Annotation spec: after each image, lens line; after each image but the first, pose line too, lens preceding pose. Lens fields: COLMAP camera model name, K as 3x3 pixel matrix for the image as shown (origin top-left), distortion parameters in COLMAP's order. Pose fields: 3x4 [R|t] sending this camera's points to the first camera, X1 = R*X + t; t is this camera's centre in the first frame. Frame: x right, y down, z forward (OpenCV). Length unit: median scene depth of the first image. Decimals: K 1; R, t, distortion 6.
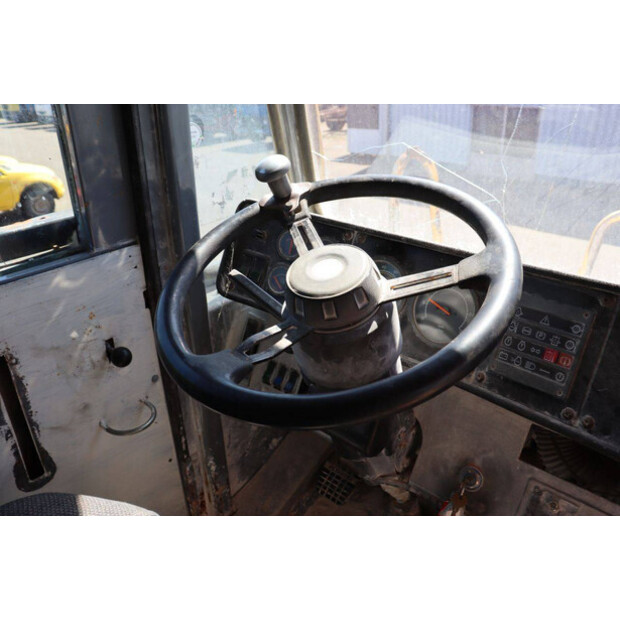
lens RADIAL K [[509.9, 0, 310.0], [0, 509.9, 310.0], [0, 0, 1]] dist [-0.176624, 0.160424]
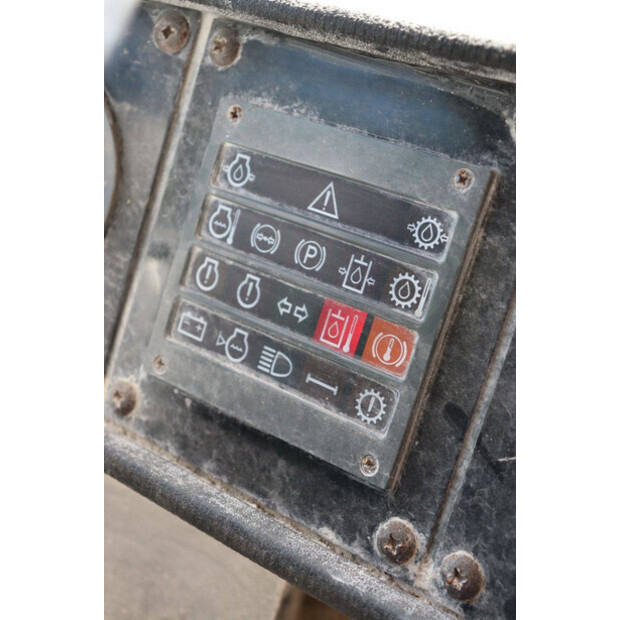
lens RADIAL K [[926.1, 0, 310.0], [0, 926.1, 310.0], [0, 0, 1]] dist [-0.021404, 0.816316]
pose [[0.945831, -0.043980, 0.321666, 0.274453], [0.000472, 0.990967, 0.134103, 0.011090], [-0.324658, -0.126687, 0.937309, 0.466949]]
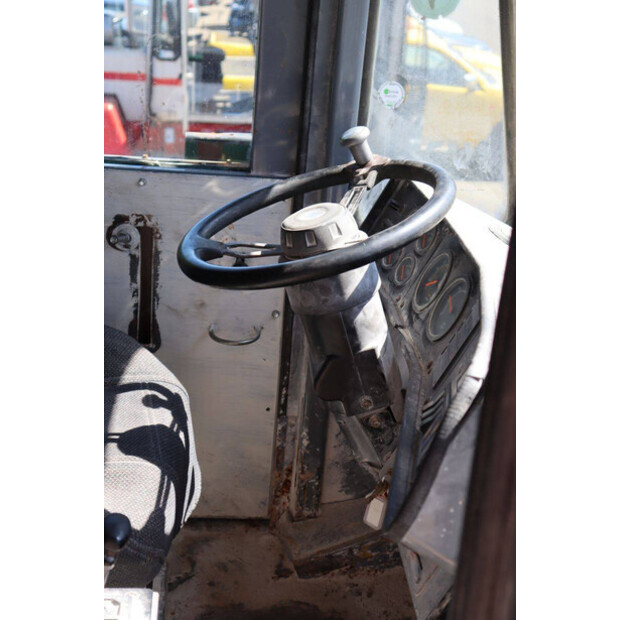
lens RADIAL K [[1044.8, 0, 282.7], [0, 1044.8, 311.4], [0, 0, 1]] dist [0.173058, 0.229060]
pose [[0.695664, 0.323451, -0.641429, 1.471839], [-0.386981, 0.921002, 0.044728, 0.044890], [0.605225, 0.217106, 0.765877, -0.852507]]
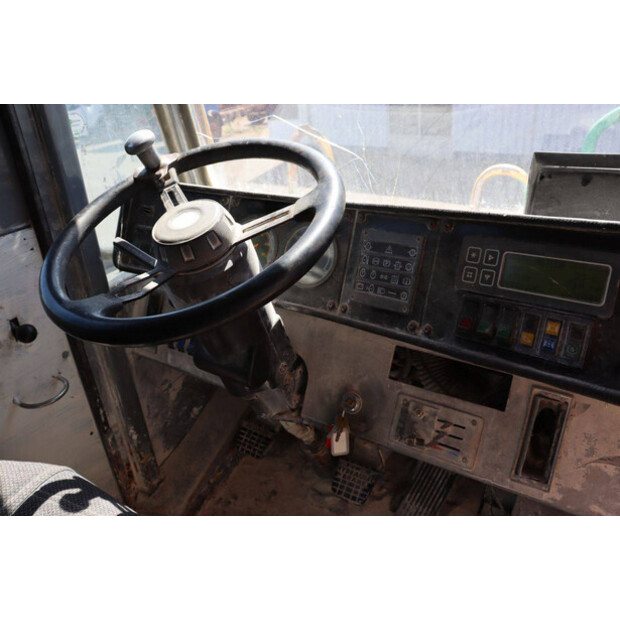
lens RADIAL K [[509.9, 0, 310.0], [0, 509.9, 310.0], [0, 0, 1]] dist [-0.176624, 0.160424]
pose [[0.988008, -0.107377, 0.110952, 0.137558], [0.106059, 0.994202, 0.017733, 0.110574], [-0.112213, -0.005753, 0.993668, -0.138343]]
